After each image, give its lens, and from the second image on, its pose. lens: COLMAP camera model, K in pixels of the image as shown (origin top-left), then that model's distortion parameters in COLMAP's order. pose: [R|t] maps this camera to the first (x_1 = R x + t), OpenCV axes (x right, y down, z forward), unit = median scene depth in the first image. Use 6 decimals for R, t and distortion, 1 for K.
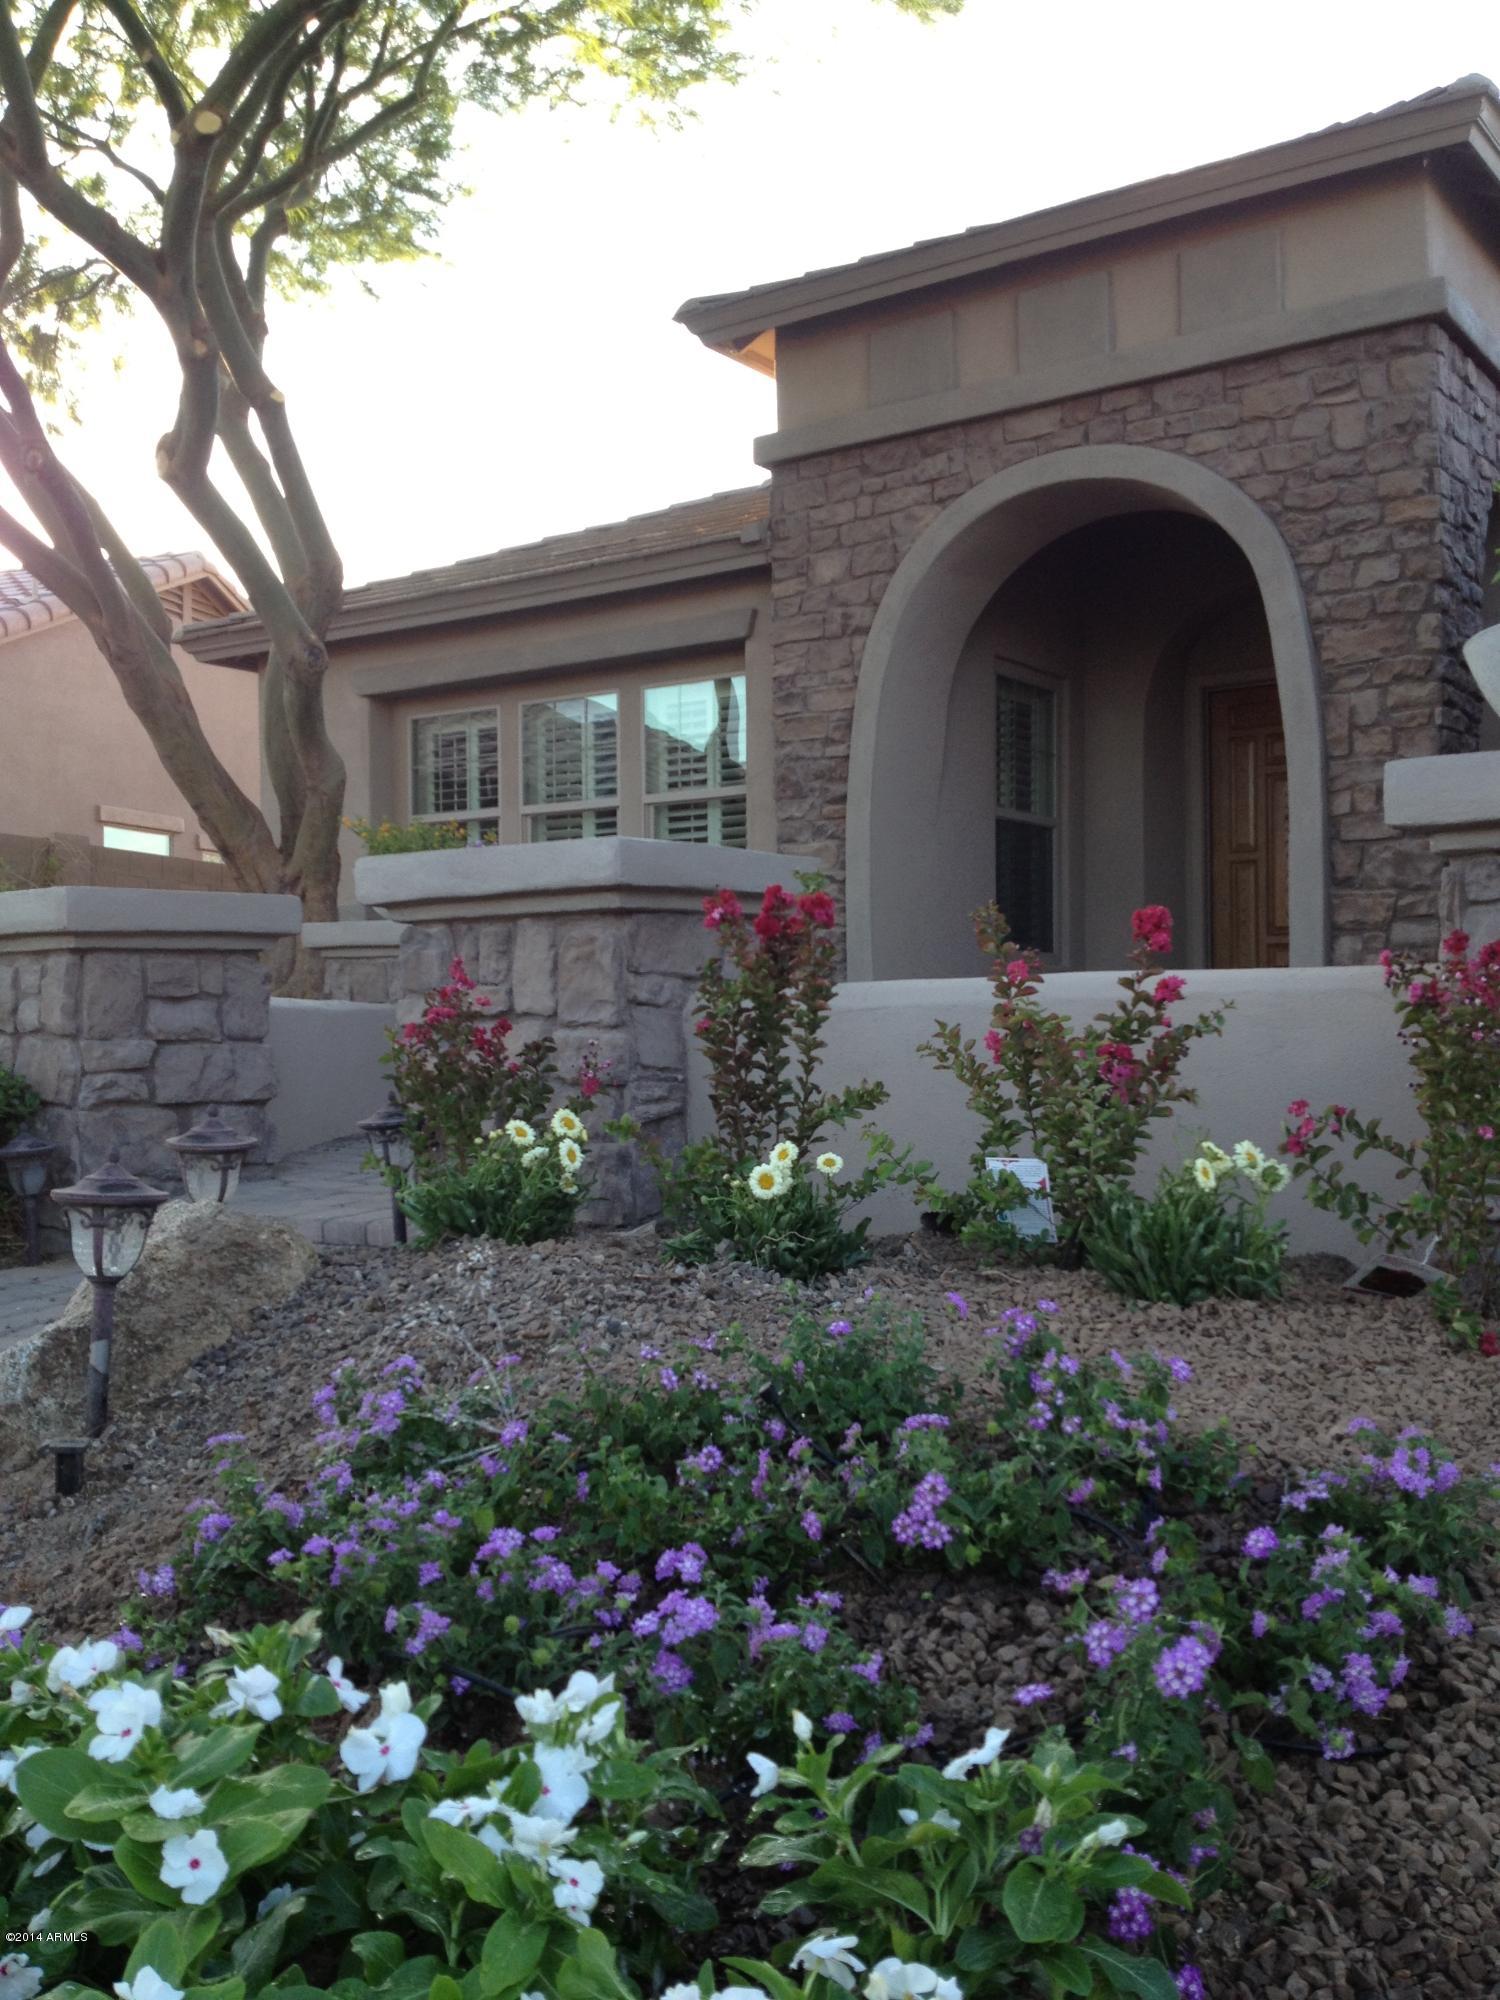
lens RADIAL K [[1959.9, 0, 751.2], [0, 1959.9, 1003.4], [0, 0, 1]] dist [0.079543, 0.000000]
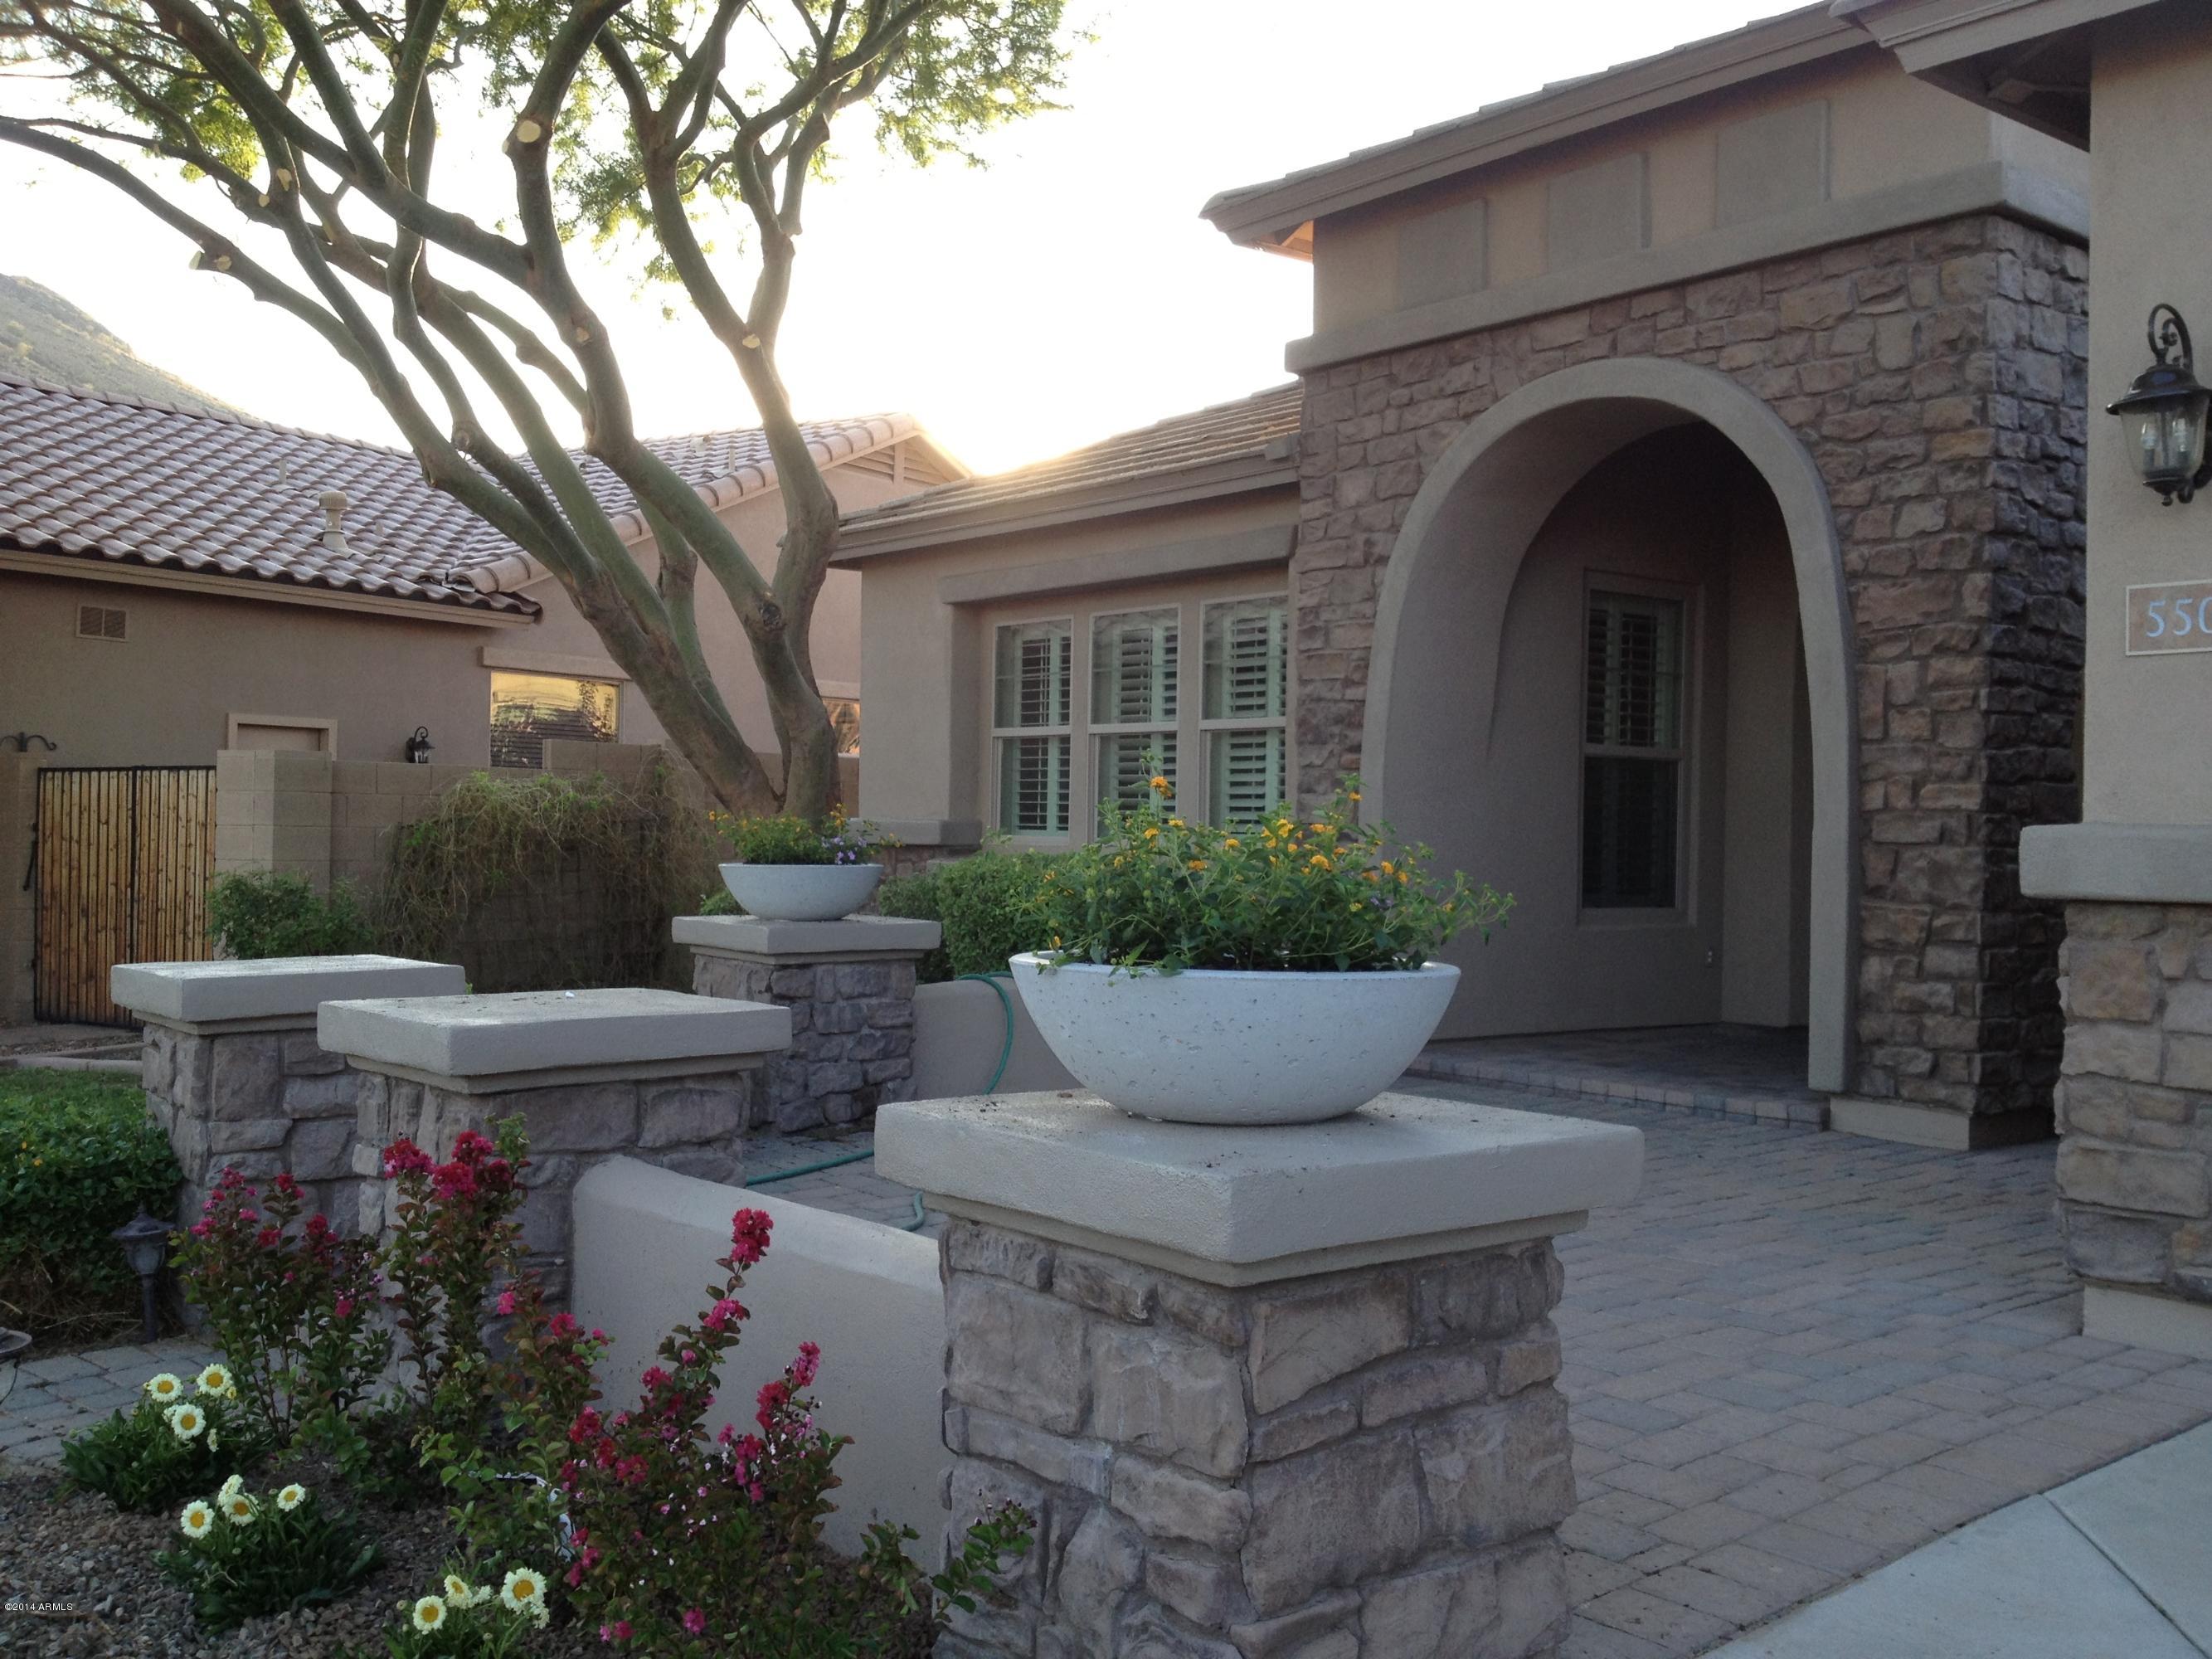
lens RADIAL K [[2167.8, 0, 1100.2], [0, 2167.8, 825.3], [0, 0, 1]] dist [0.079543, 0.000000]
pose [[0.953661, 0.028459, -0.299535, 0.242486], [-0.022446, 0.999472, 0.023496, -0.094581], [0.300045, -0.015684, 0.953796, 0.024609]]
